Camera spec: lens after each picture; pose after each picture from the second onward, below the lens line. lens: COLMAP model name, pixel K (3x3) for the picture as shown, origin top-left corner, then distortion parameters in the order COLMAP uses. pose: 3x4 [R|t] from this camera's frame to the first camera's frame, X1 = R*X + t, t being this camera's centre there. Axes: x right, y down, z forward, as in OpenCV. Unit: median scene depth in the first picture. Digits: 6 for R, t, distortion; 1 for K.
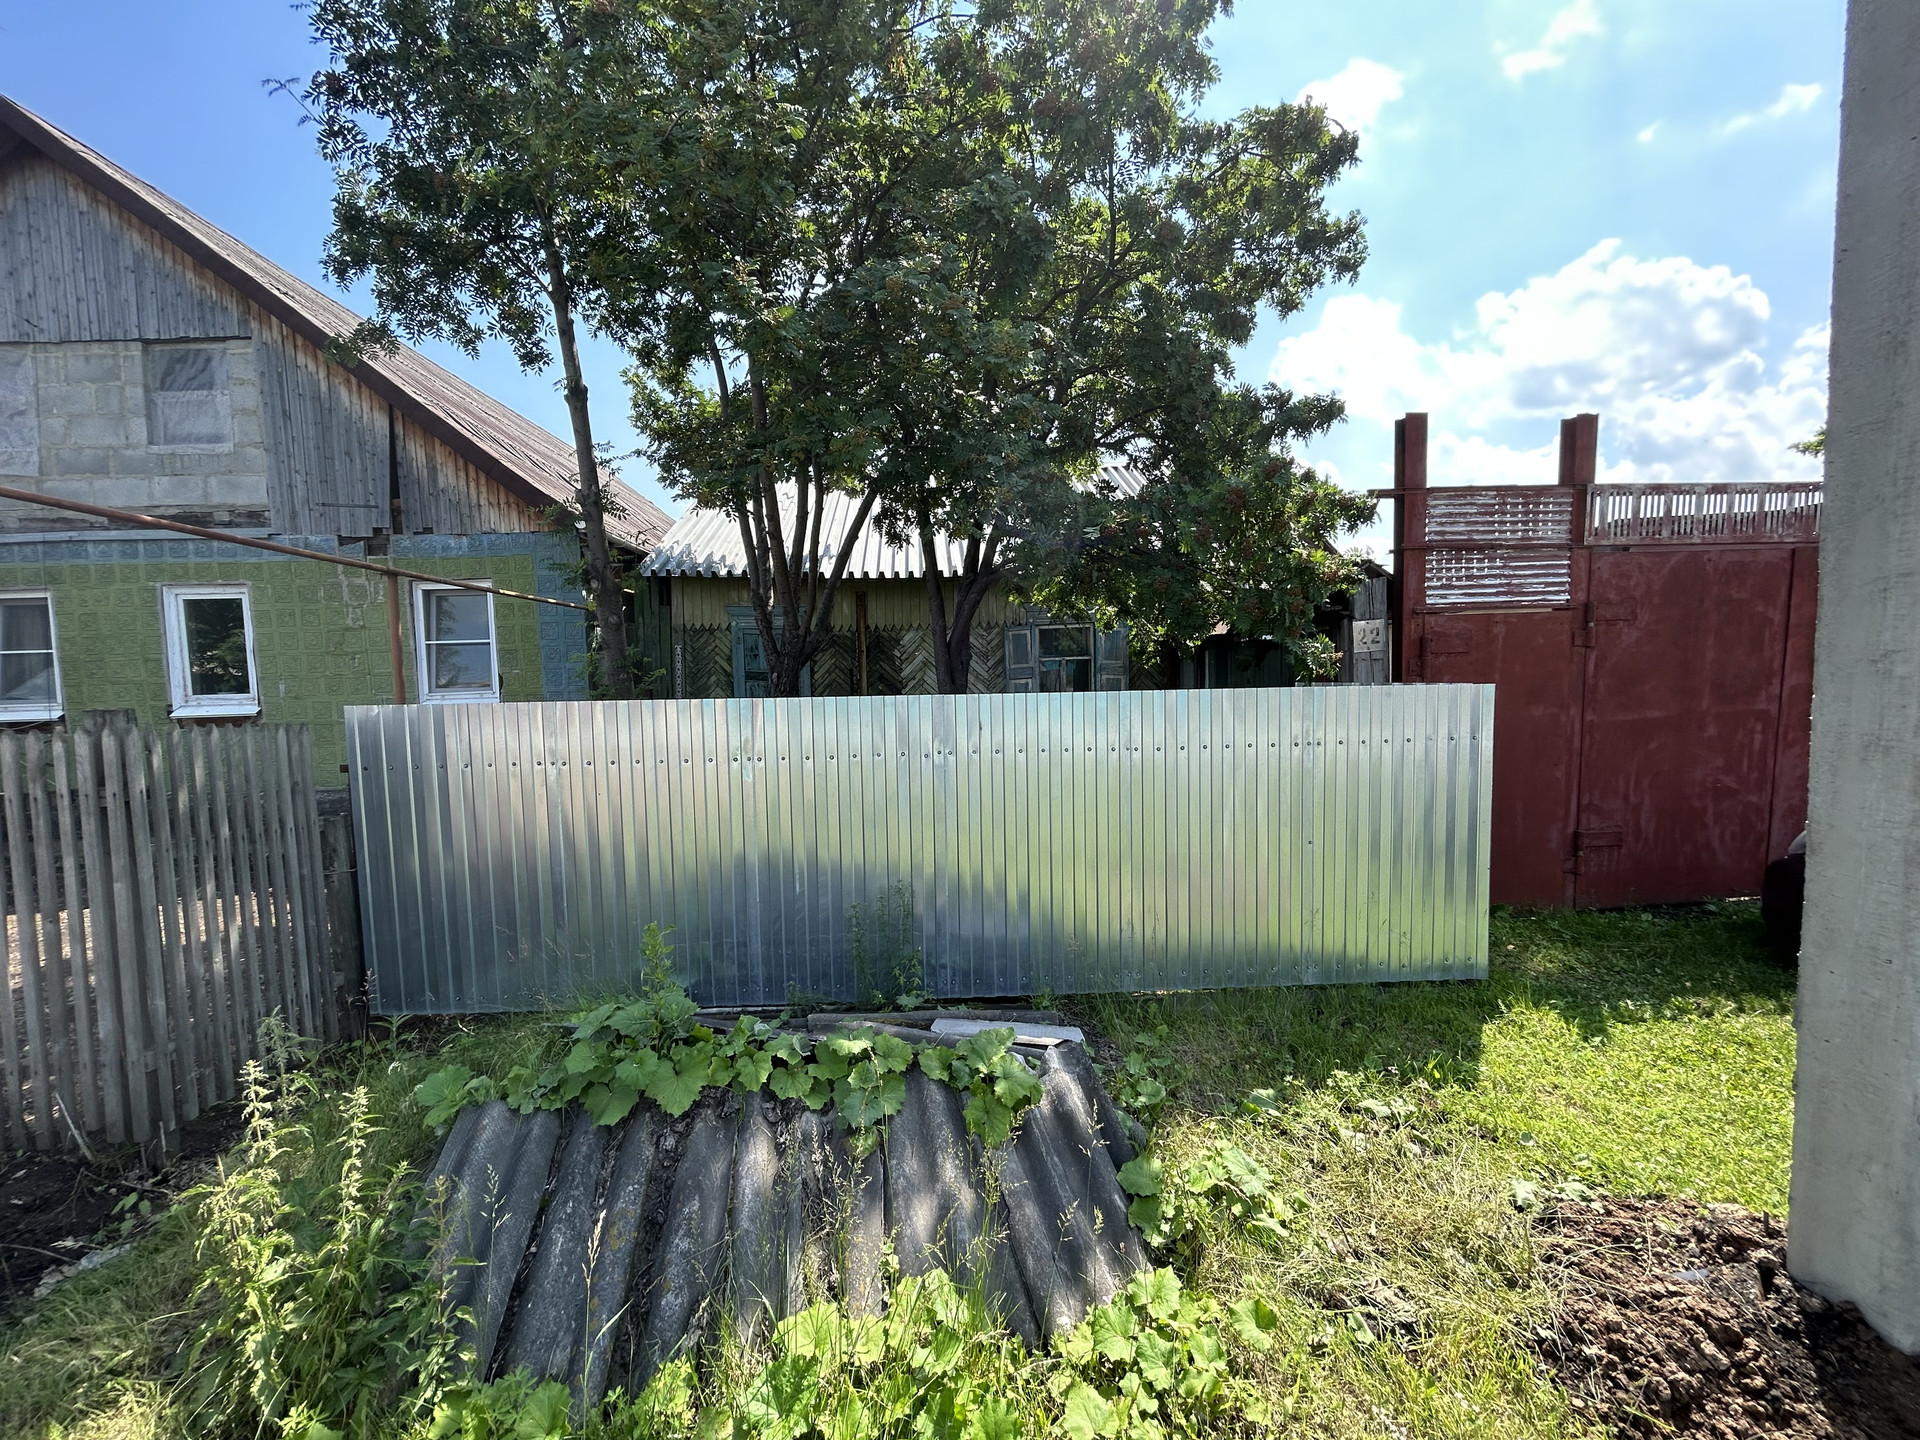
lens RADIAL K [[770.9, 0, 953.5], [0, 770.9, 723.1], [0, 0, 1]] dist [0.001519, 0.000235]
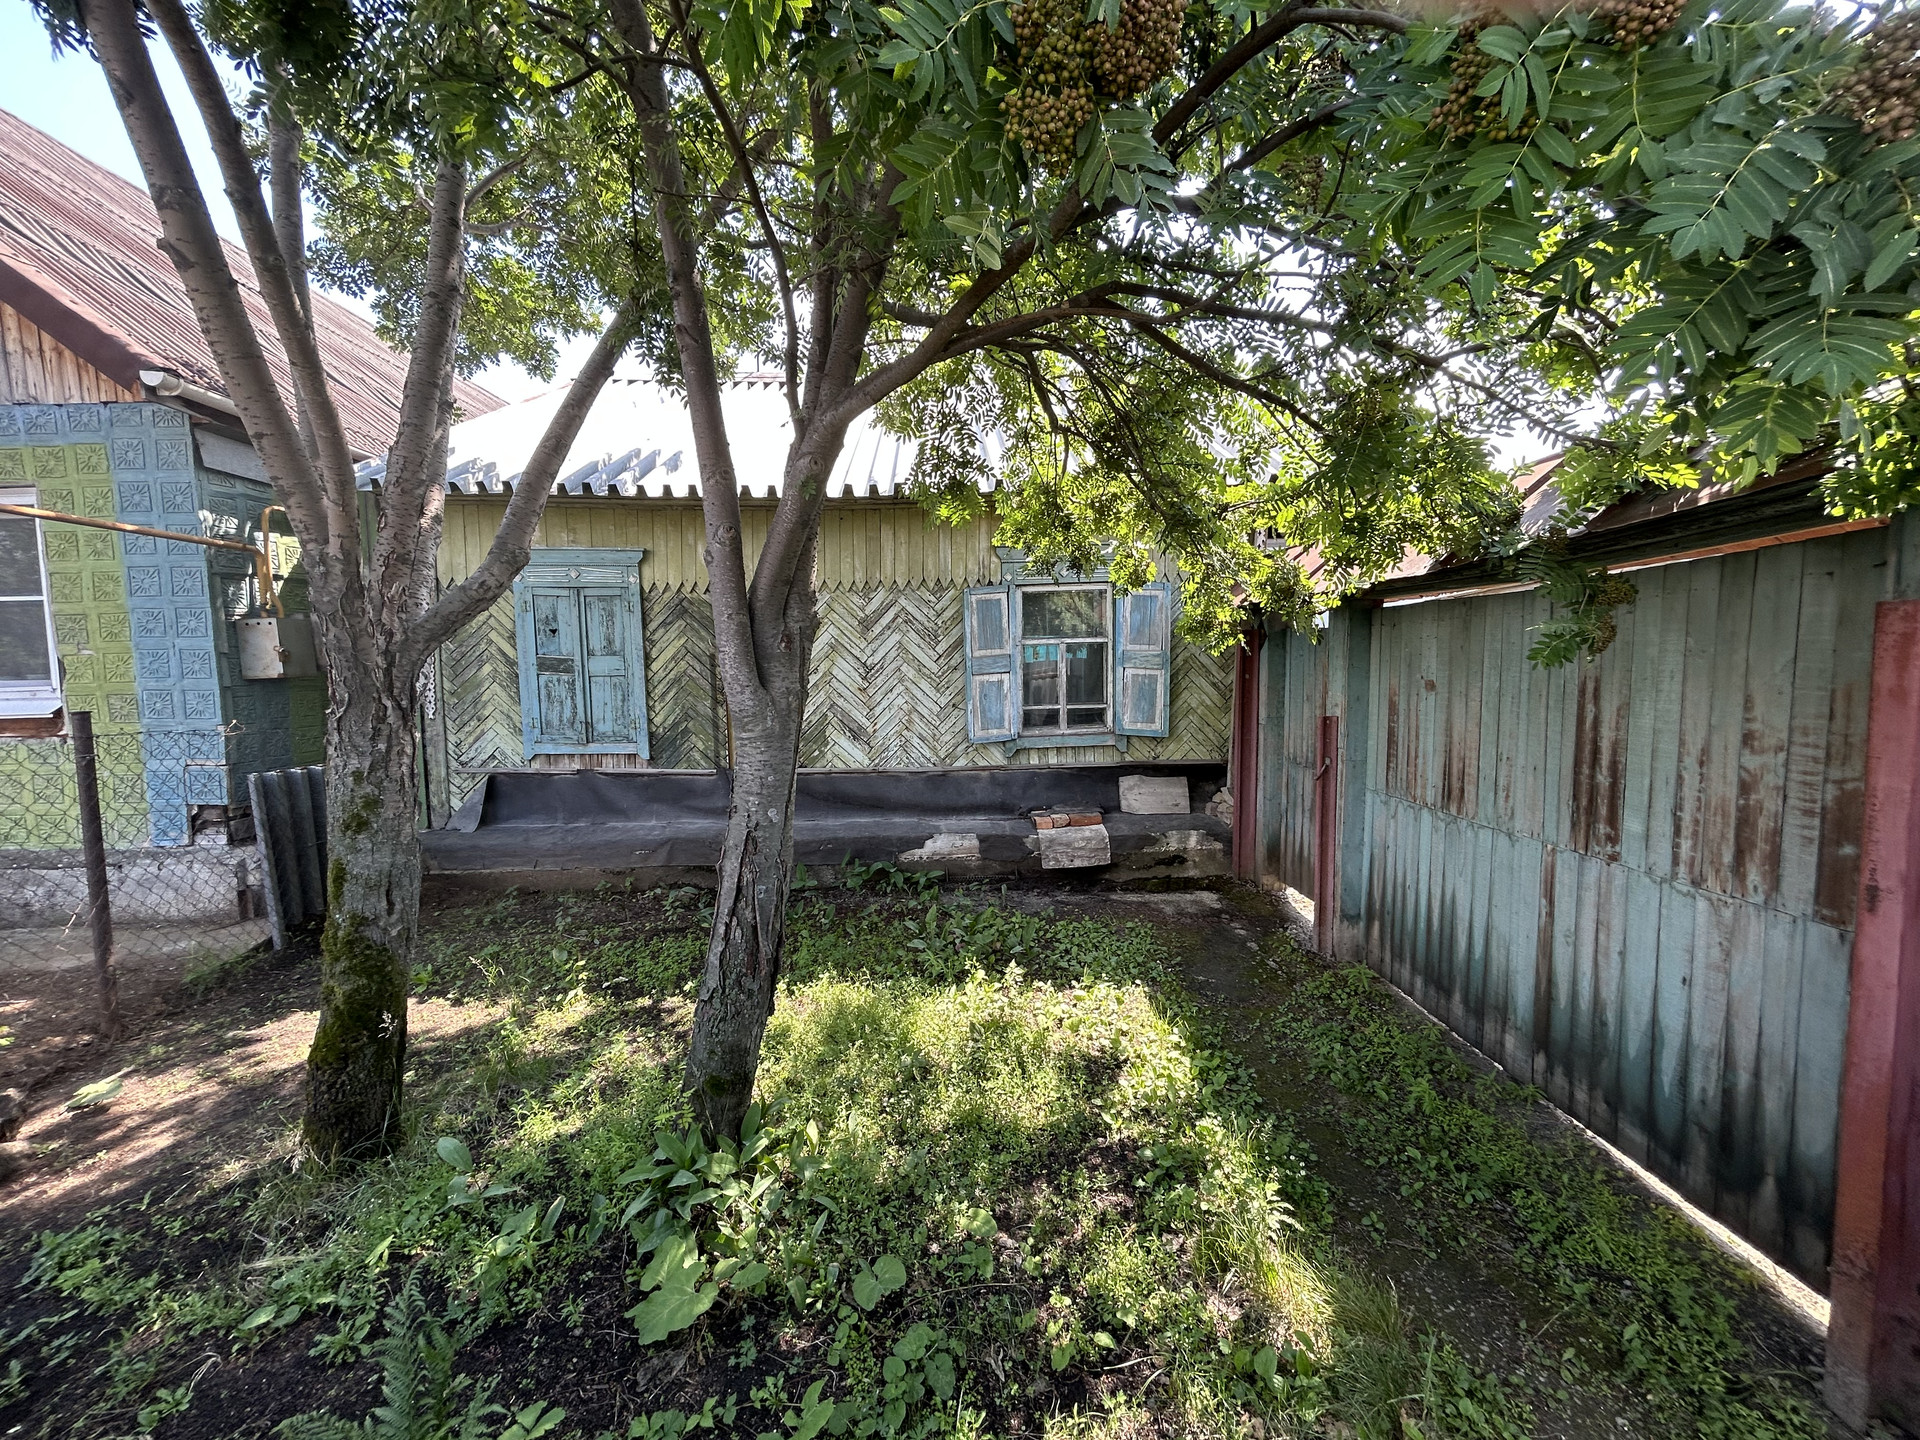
lens RADIAL K [[770.9, 0, 966.2], [0, 770.9, 724.9], [0, 0, 1]] dist [0.001519, 0.000235]
pose [[0.999896, 0.010135, -0.010225, 0.075170], [-0.009971, 0.999823, 0.015956, -0.026492], [0.010385, -0.015853, 0.999820, 0.391613]]
